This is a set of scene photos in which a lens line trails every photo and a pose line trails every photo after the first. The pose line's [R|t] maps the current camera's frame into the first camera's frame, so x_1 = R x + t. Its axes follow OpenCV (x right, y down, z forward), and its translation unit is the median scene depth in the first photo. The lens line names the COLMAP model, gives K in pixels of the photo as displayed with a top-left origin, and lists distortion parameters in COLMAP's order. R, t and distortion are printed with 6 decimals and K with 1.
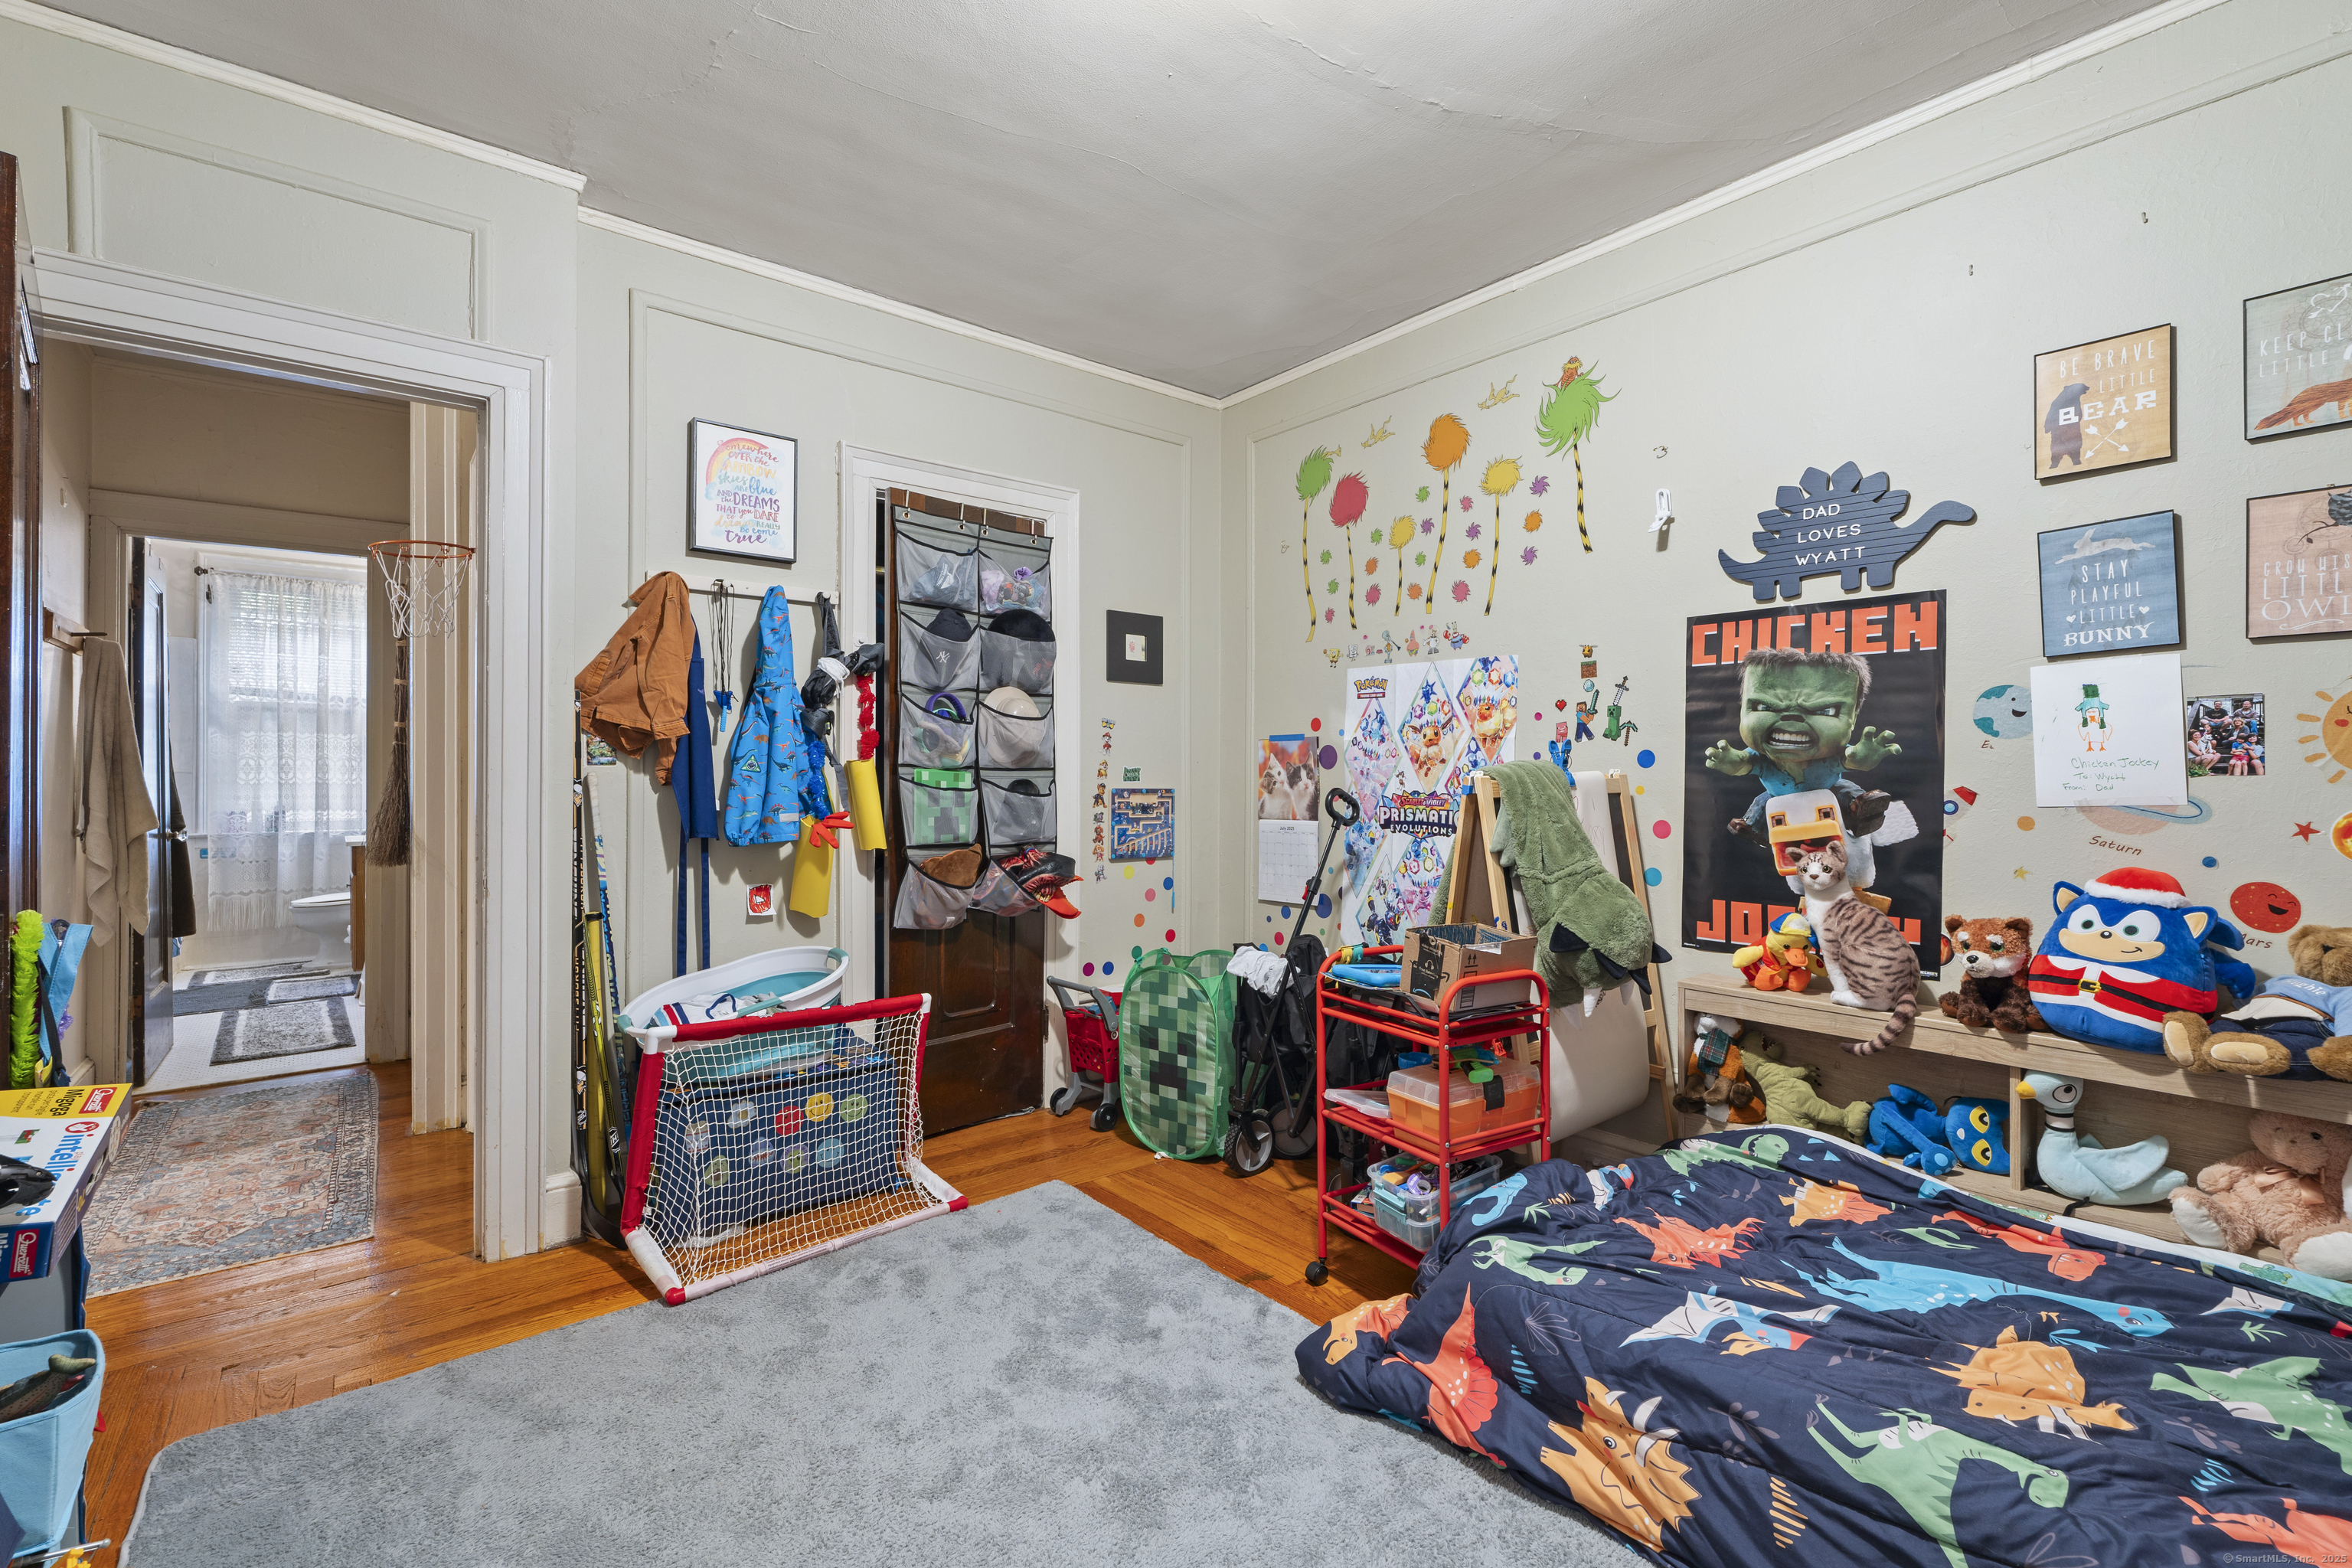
lens RADIAL K [[1039.6, 0, 1166.6], [0, 1039.6, 772.3], [0, 0, 1]] dist [-0.005257, 0.002028]
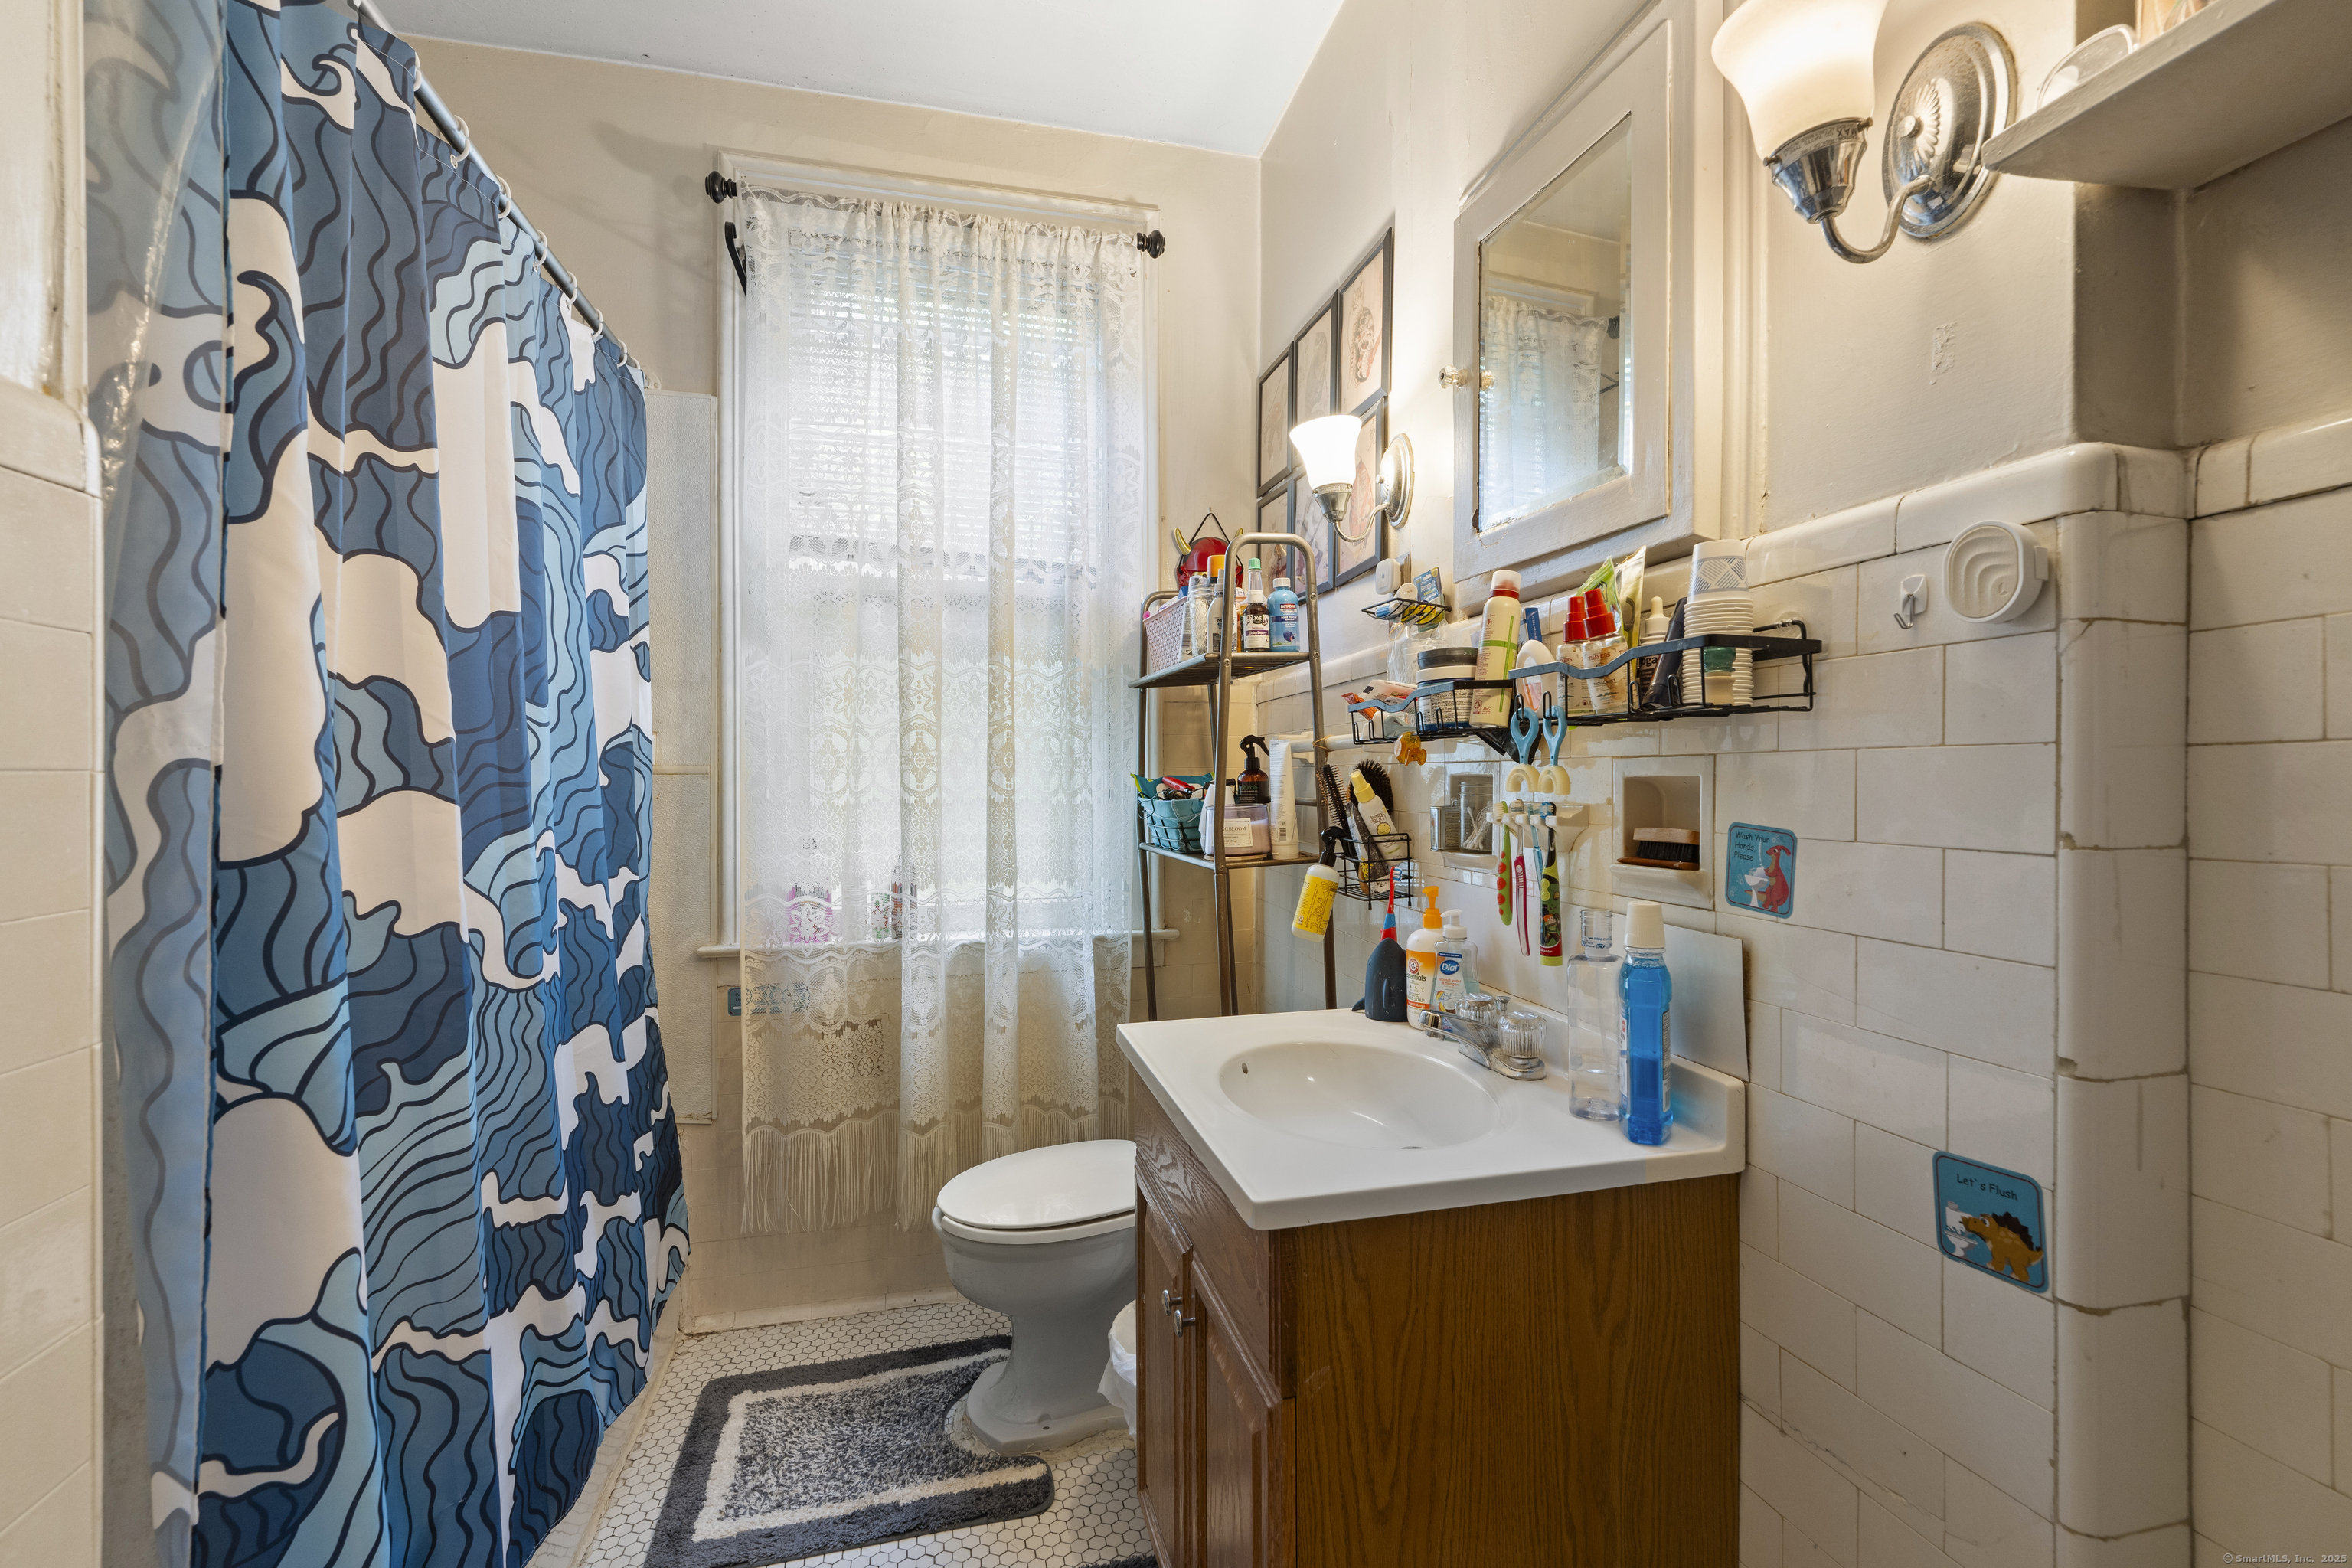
lens RADIAL K [[1039.6, 0, 1180.3], [0, 1039.6, 785.9], [0, 0, 1]] dist [-0.005257, 0.002028]
pose [[0.906259, -0.001600, -0.422719, -0.627639], [0.003731, 0.999984, 0.004216, 0.003561], [0.422706, -0.005398, 0.906251, 0.727429]]
